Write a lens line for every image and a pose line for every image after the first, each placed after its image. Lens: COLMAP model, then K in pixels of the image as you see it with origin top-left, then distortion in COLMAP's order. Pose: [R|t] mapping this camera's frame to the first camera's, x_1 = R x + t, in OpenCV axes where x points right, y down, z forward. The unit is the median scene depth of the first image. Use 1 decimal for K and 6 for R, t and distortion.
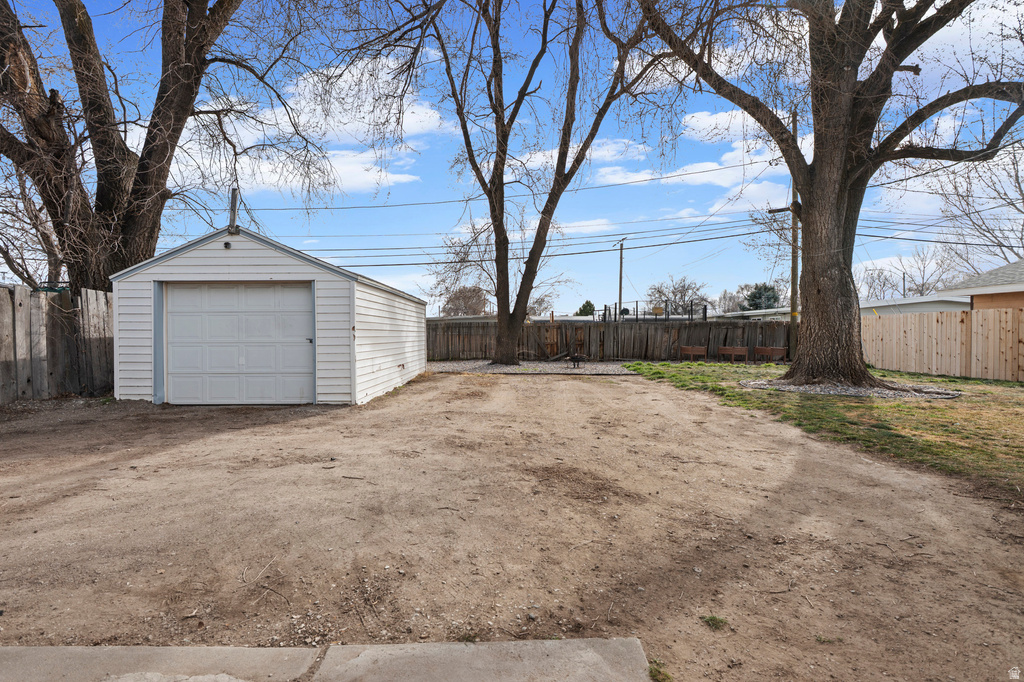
lens RADIAL K [[482.1, 0, 512.0], [0, 482.1, 341.0], [0, 0, 1]] dist [-0.000087, -0.000006]
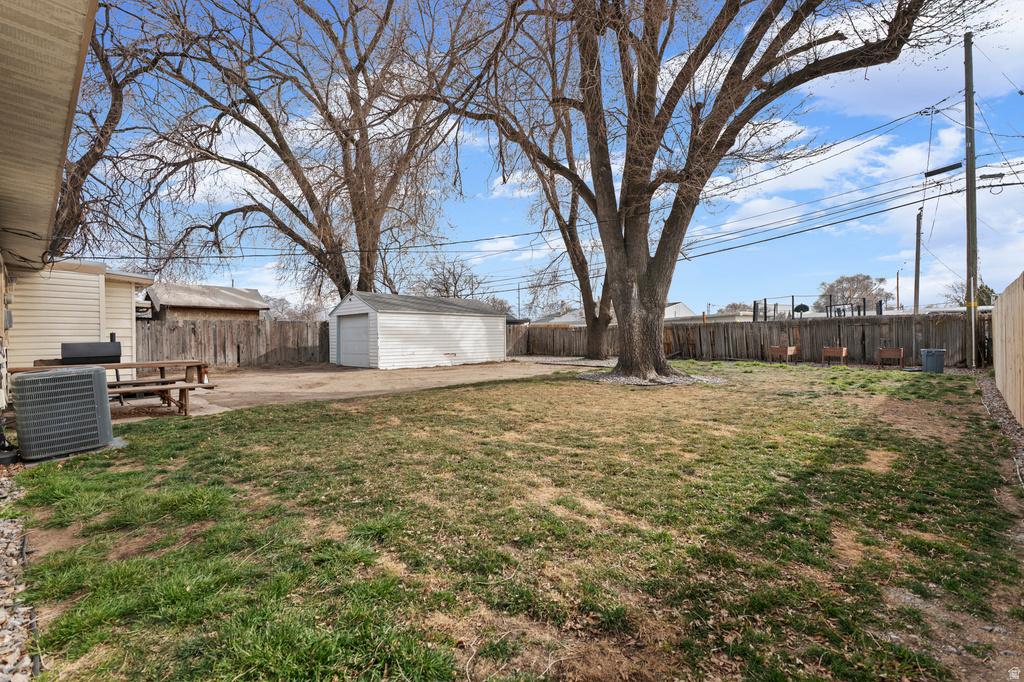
lens RADIAL K [[482.1, 0, 512.0], [0, 482.1, 341.0], [0, 0, 1]] dist [-0.000087, -0.000006]
pose [[0.687660, 0.001993, -0.726030, 0.750255], [-0.001956, 0.999998, 0.000892, 0.001299], [0.726031, 0.000807, 0.687662, -0.027252]]
